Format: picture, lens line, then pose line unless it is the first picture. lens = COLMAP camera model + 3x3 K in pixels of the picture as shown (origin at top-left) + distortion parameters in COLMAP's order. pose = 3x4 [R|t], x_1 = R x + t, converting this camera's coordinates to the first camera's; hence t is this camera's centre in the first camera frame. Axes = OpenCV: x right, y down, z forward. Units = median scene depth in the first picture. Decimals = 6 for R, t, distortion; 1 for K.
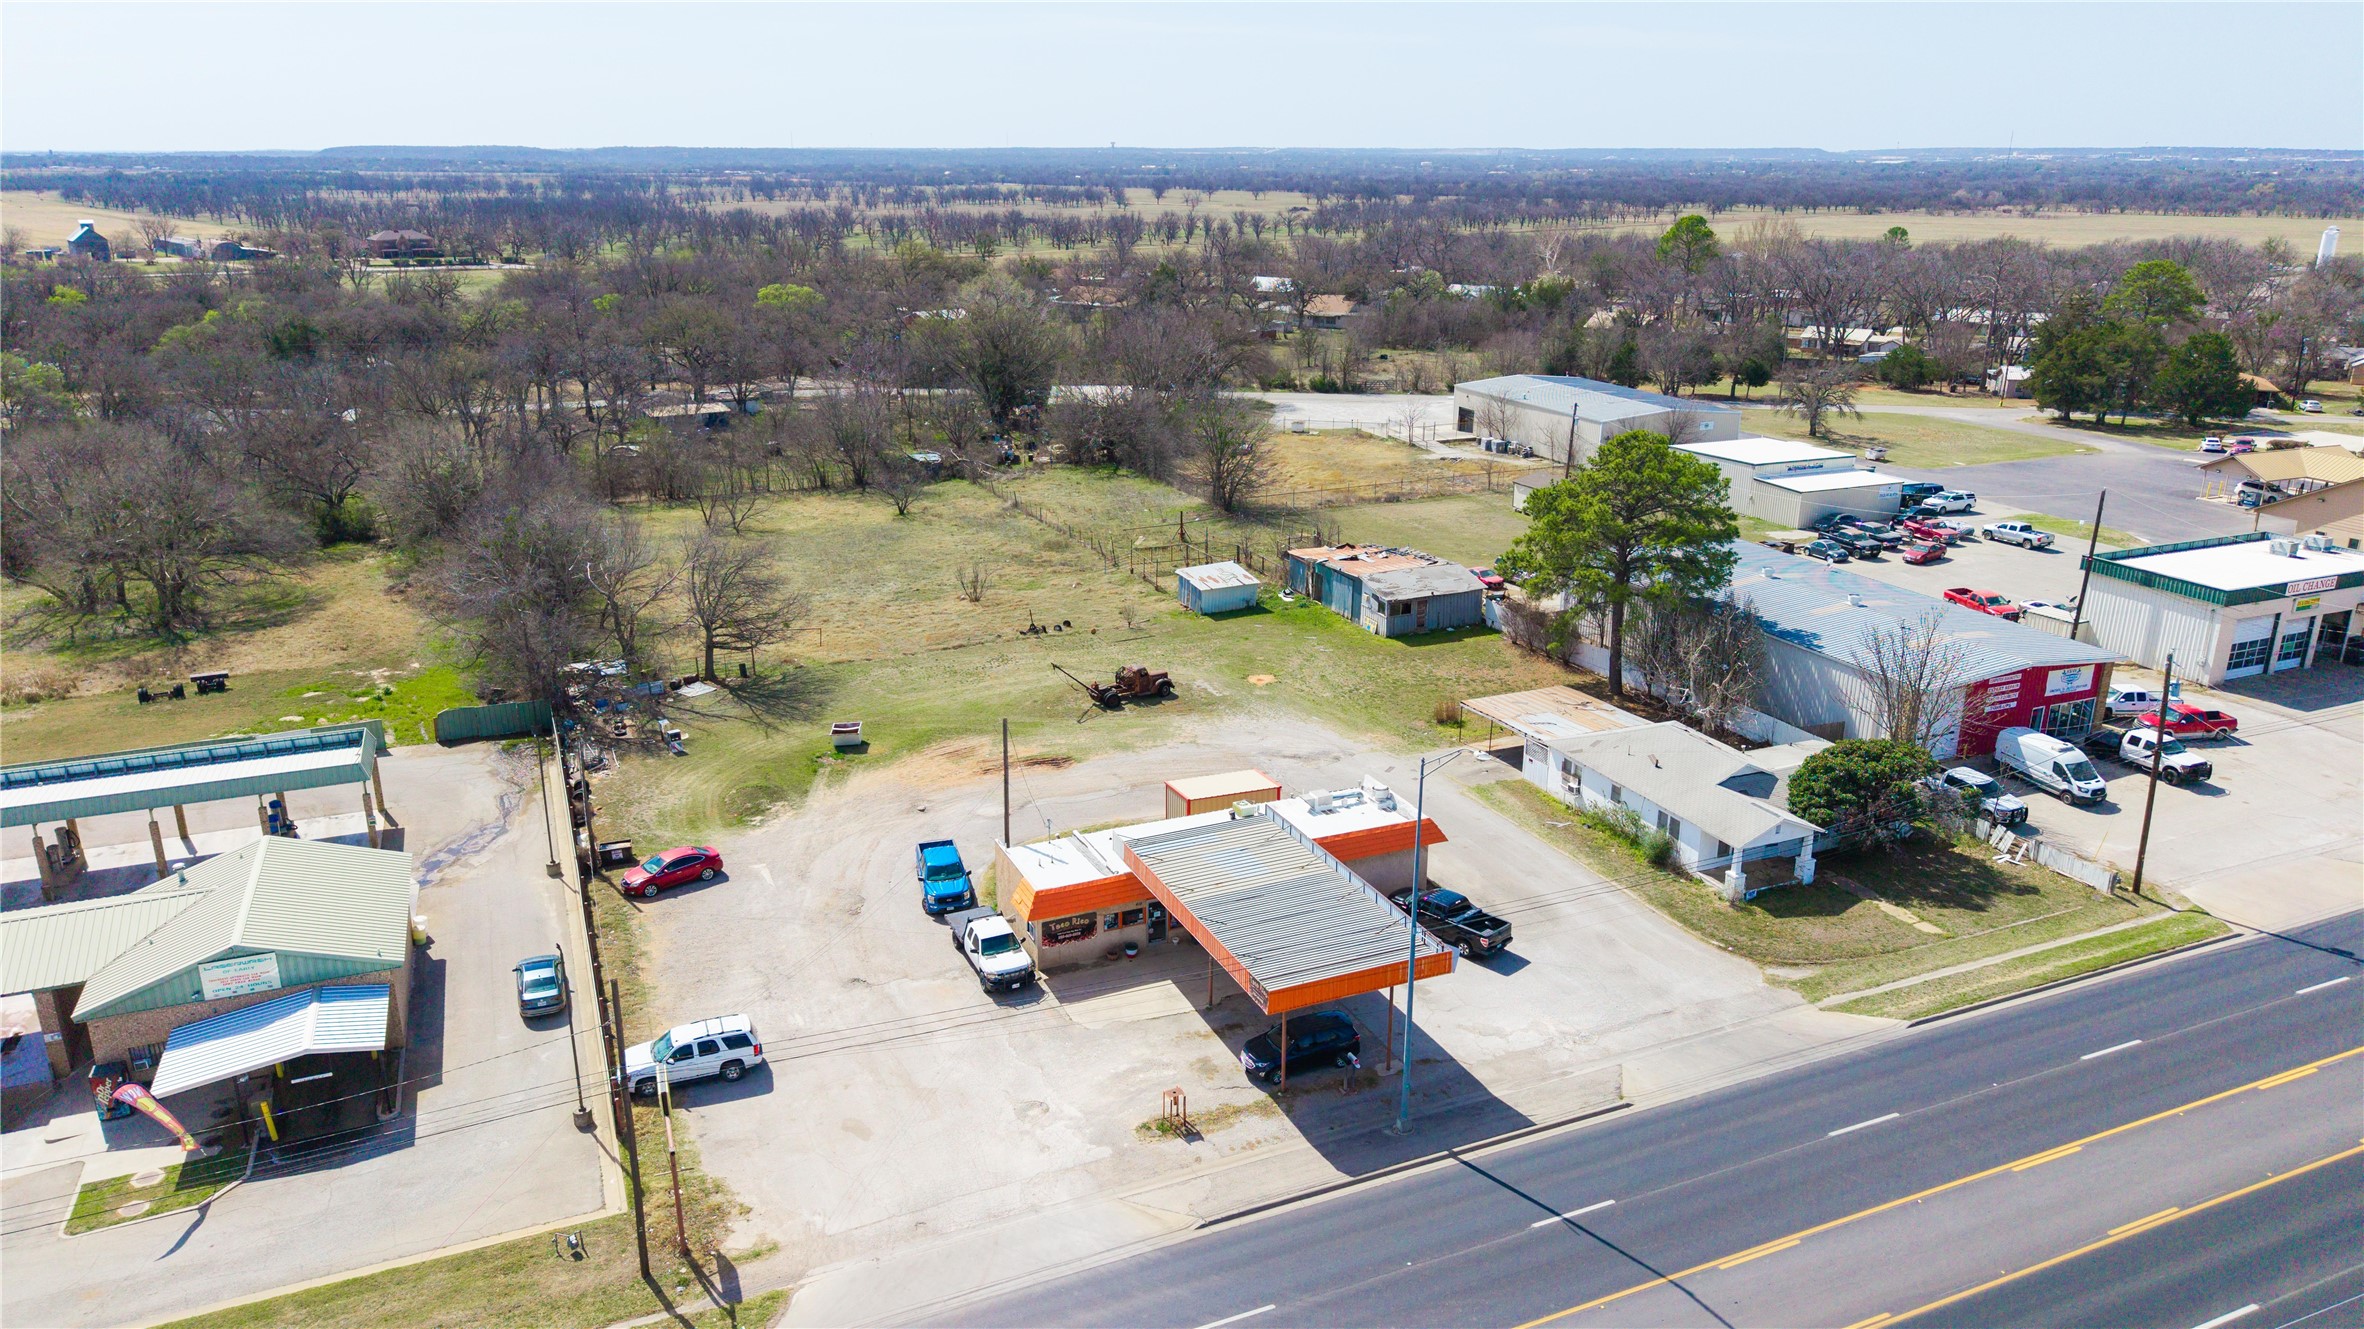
lens RADIAL K [[1586.0, 0, 1182.0], [0, 1586.0, 664.5], [0, 0, 1]] dist [0.031032, -0.035220]
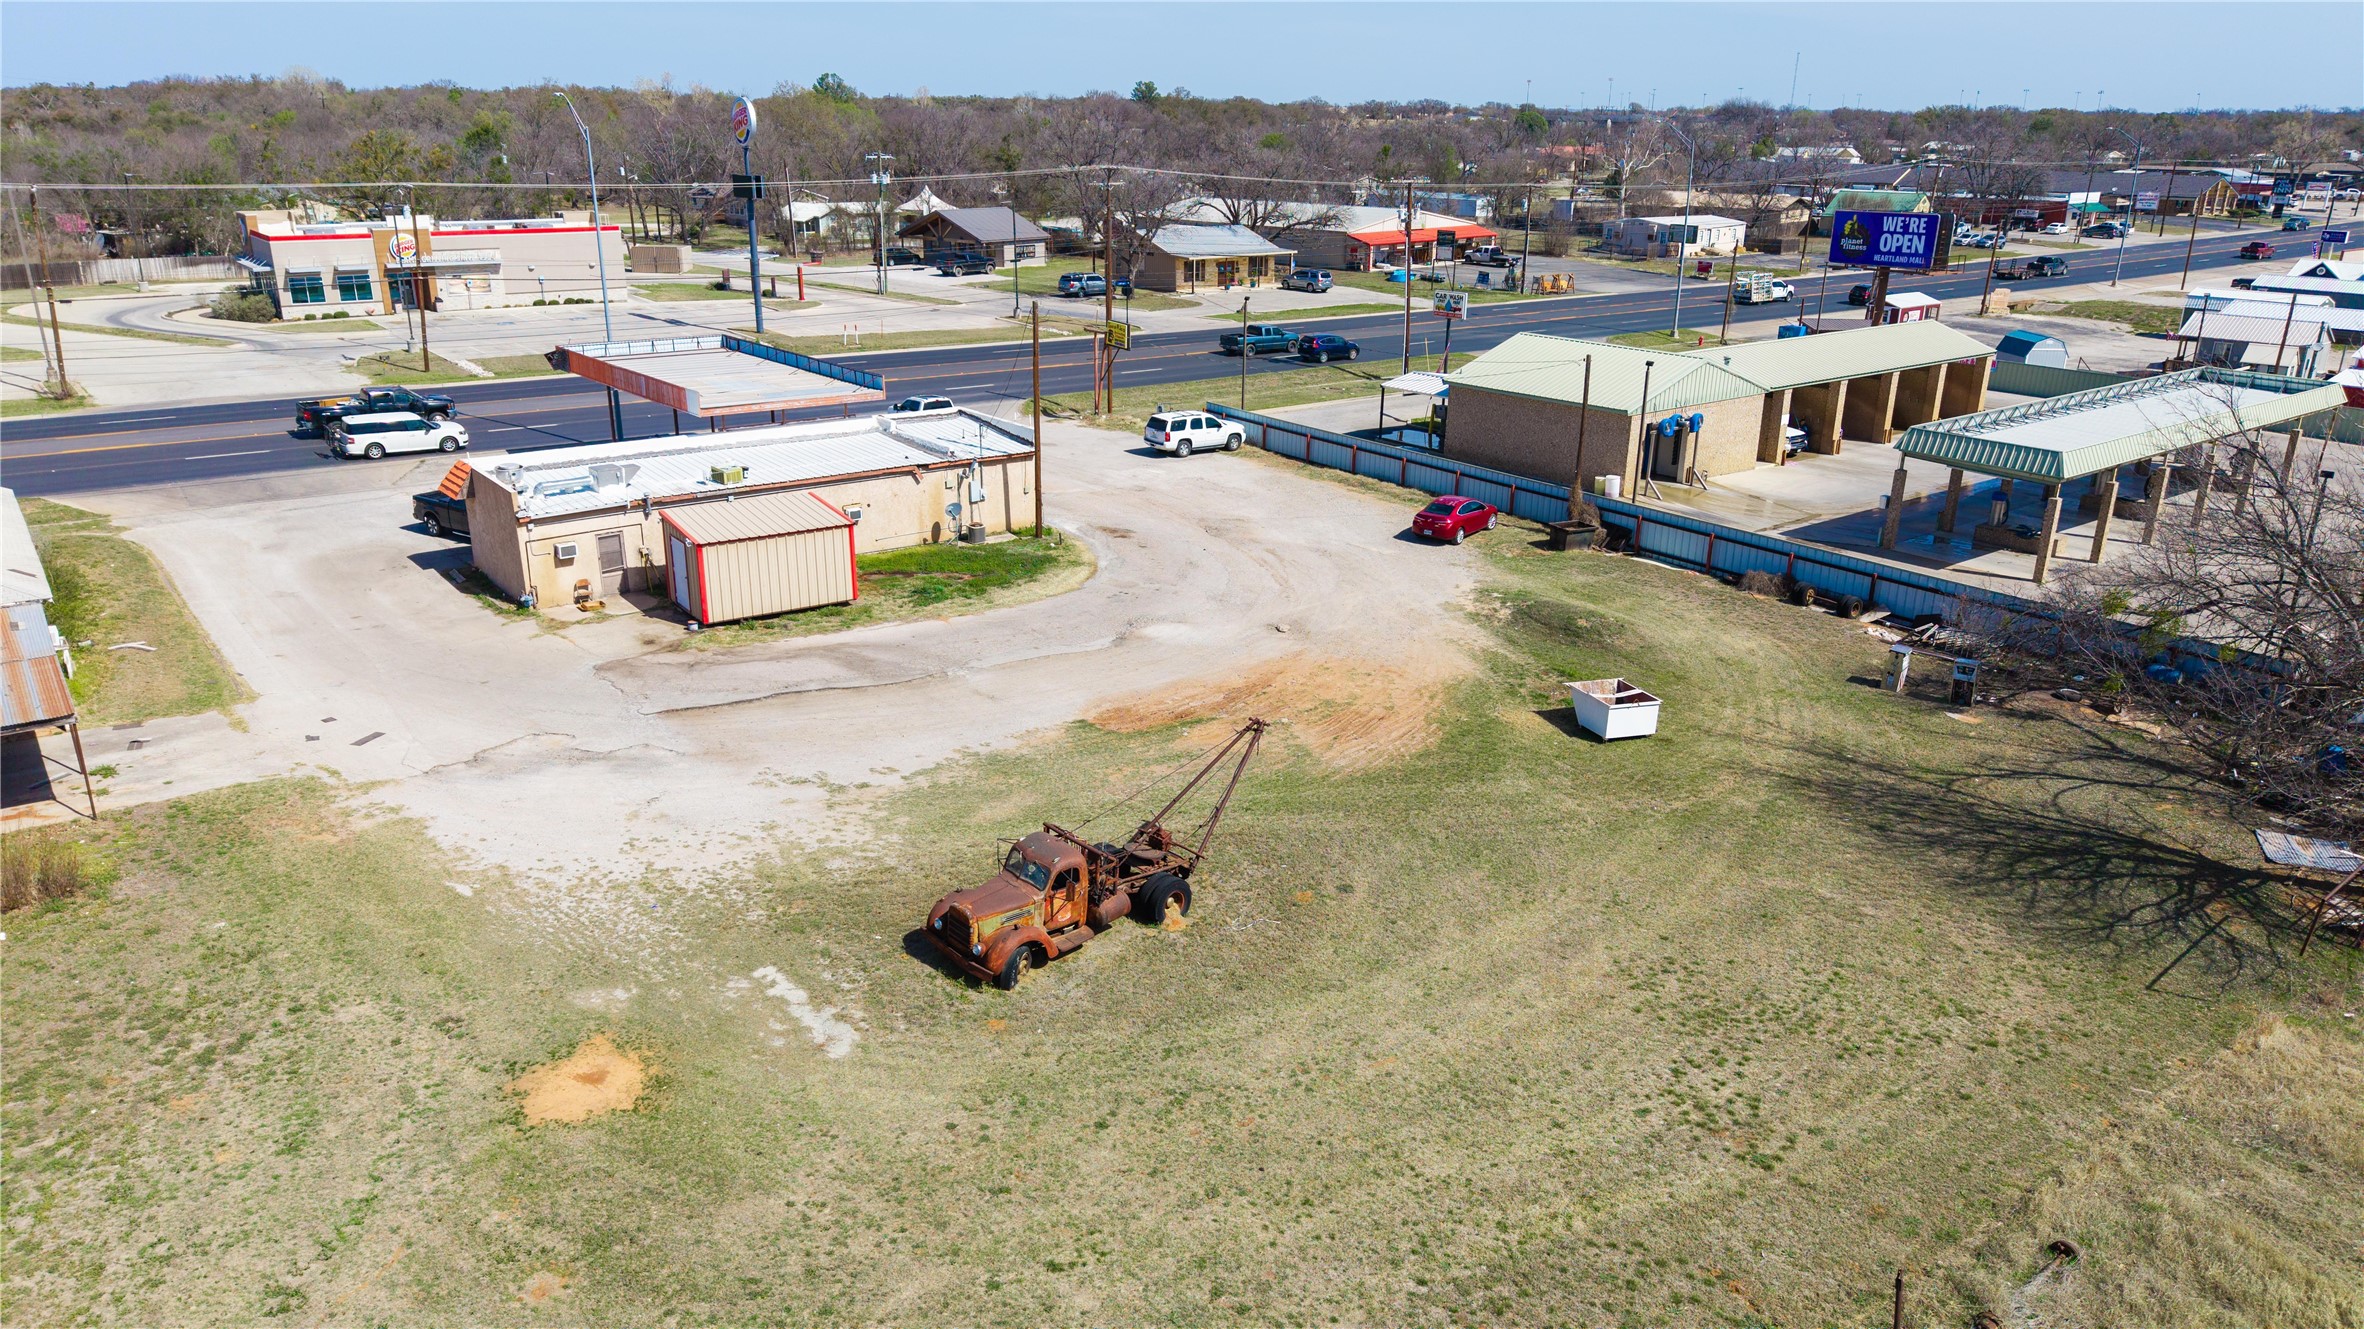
lens RADIAL K [[1582.7, 0, 1182.0], [0, 1582.7, 664.5], [0, 0, 1]] dist [0.016156, -0.005869]
pose [[-0.965845, 0.069762, -0.249553, 0.017100], [-0.094221, 0.802601, 0.589028, -0.196623], [0.241383, 0.592423, -0.768615, 1.166616]]
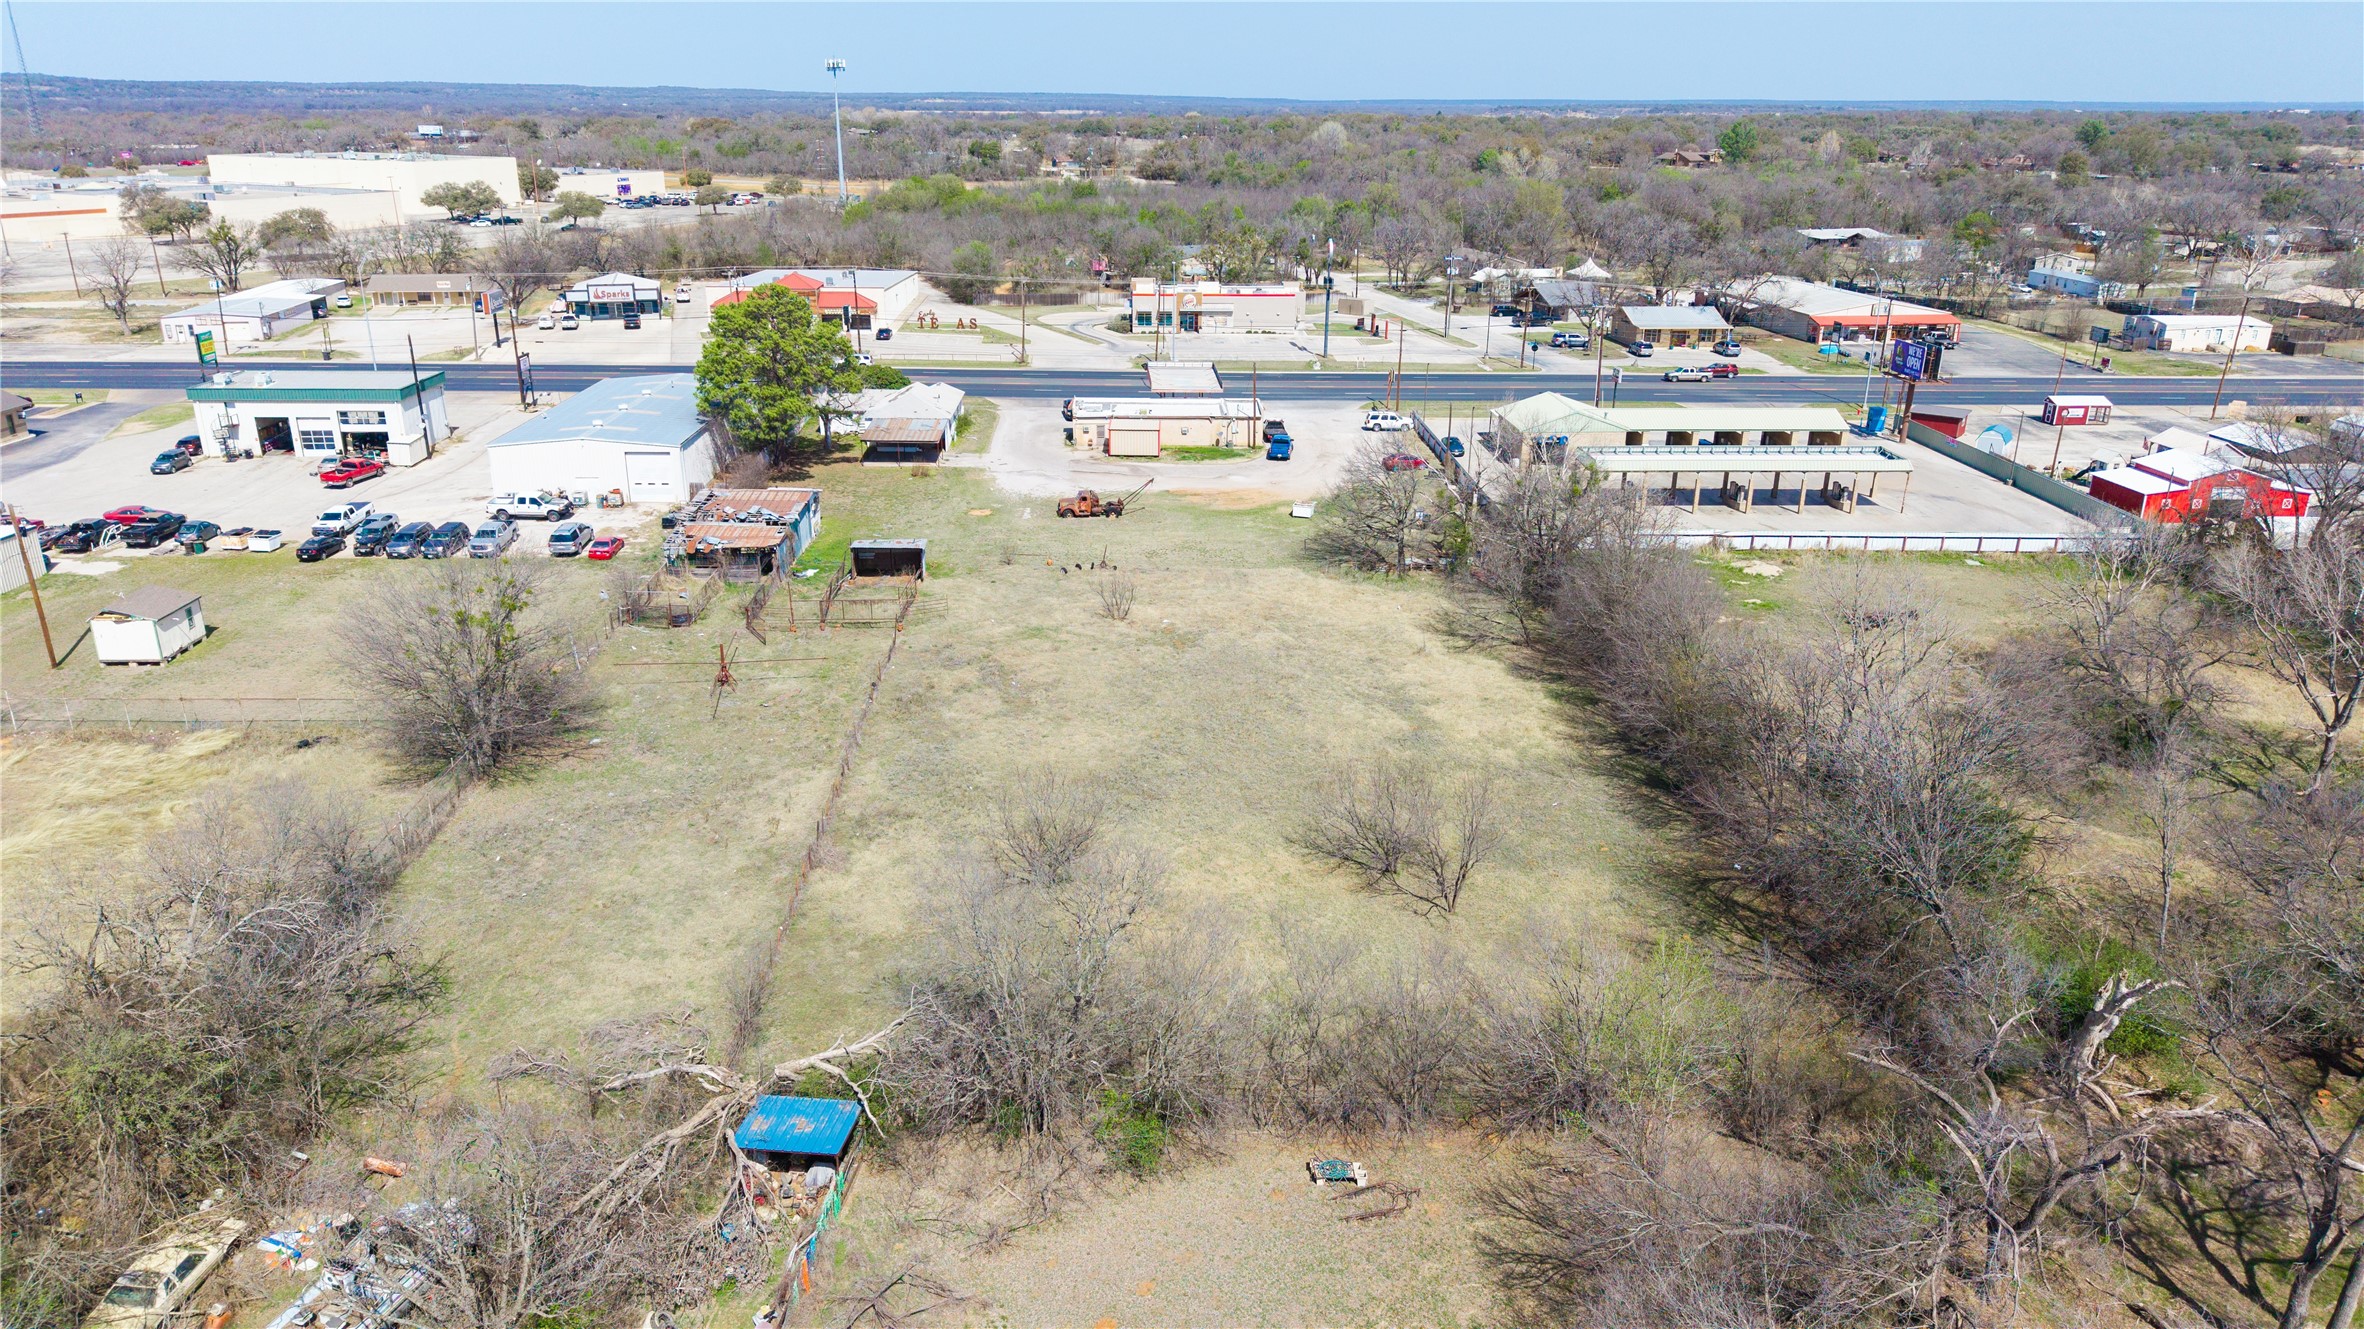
lens RADIAL K [[1572.0, 0, 1179.9], [0, 1572.0, 671.3], [0, 0, 1]] dist [0.055307, -0.069292]
pose [[-0.932541, -0.135526, 0.334663, -0.538271], [0.097508, 0.797915, 0.594831, -0.621458], [-0.347648, 0.587337, -0.730874, 1.931403]]
